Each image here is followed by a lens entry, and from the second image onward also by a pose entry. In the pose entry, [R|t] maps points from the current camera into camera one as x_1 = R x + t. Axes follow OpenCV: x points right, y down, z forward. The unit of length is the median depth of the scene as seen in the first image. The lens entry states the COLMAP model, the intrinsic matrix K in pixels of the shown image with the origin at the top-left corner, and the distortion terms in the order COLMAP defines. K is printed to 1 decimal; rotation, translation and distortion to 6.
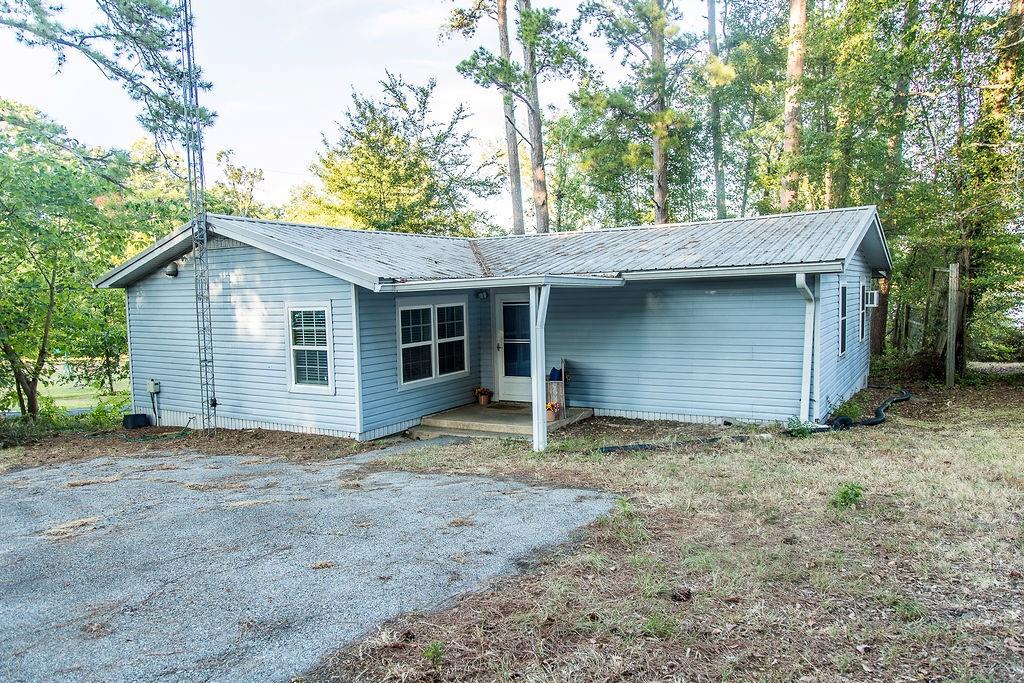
lens RADIAL K [[689.6, 0, 512.0], [0, 689.6, 341.5], [0, 0, 1]] dist [0.011508, 0.001371]
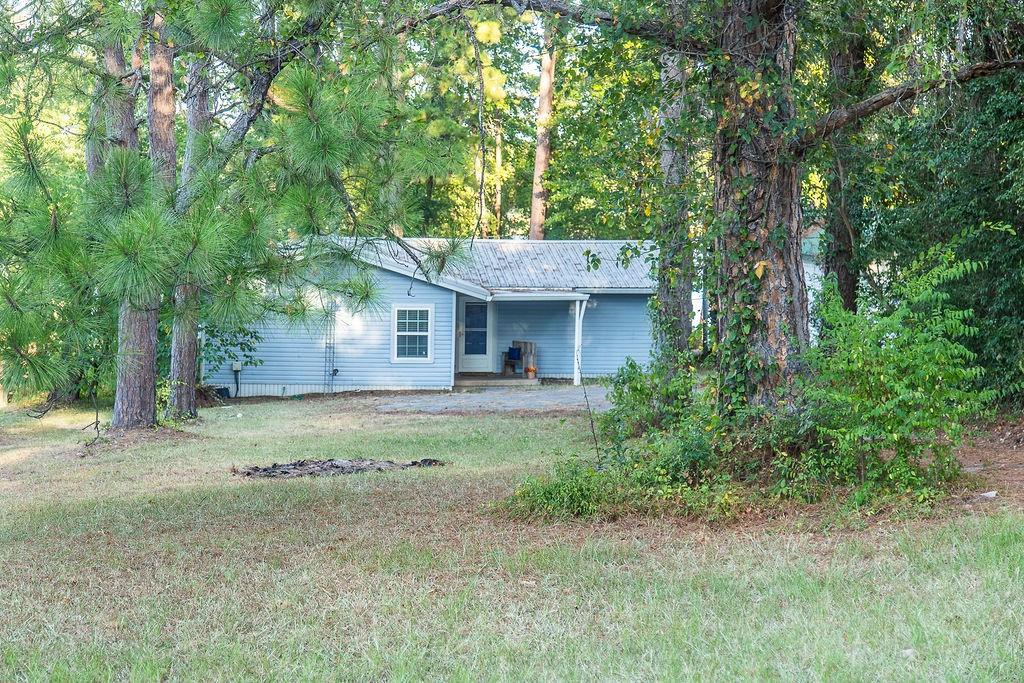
lens RADIAL K [[1951.3, 0, 512.0], [0, 1951.3, 341.5], [0, 0, 1]] dist [0.006066, 0.002447]
pose [[0.791223, -0.006441, 0.611493, -2.768369], [0.005940, 0.999978, 0.002847, 0.015422], [-0.611498, 0.001380, 0.791244, -2.580965]]
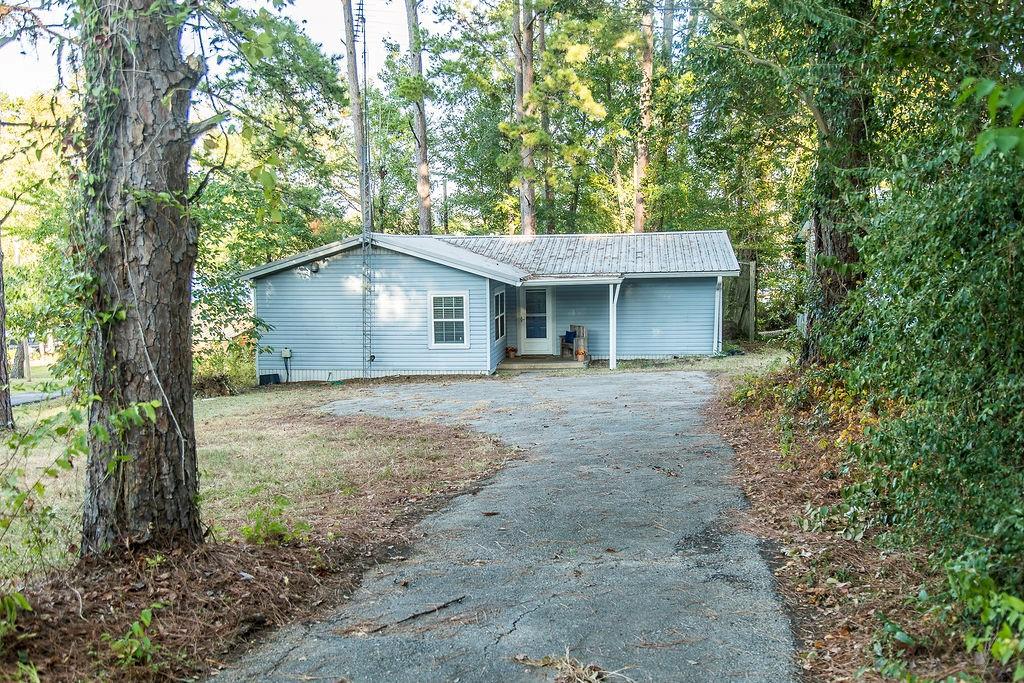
lens RADIAL K [[1037.1, 0, 512.0], [0, 1037.1, 341.5], [0, 0, 1]] dist [-0.000098, 0.000340]
pose [[0.911576, -0.026483, 0.410277, -1.129873], [0.020848, 0.999617, 0.018204, 0.017932], [-0.410602, -0.008041, 0.911779, -1.228290]]
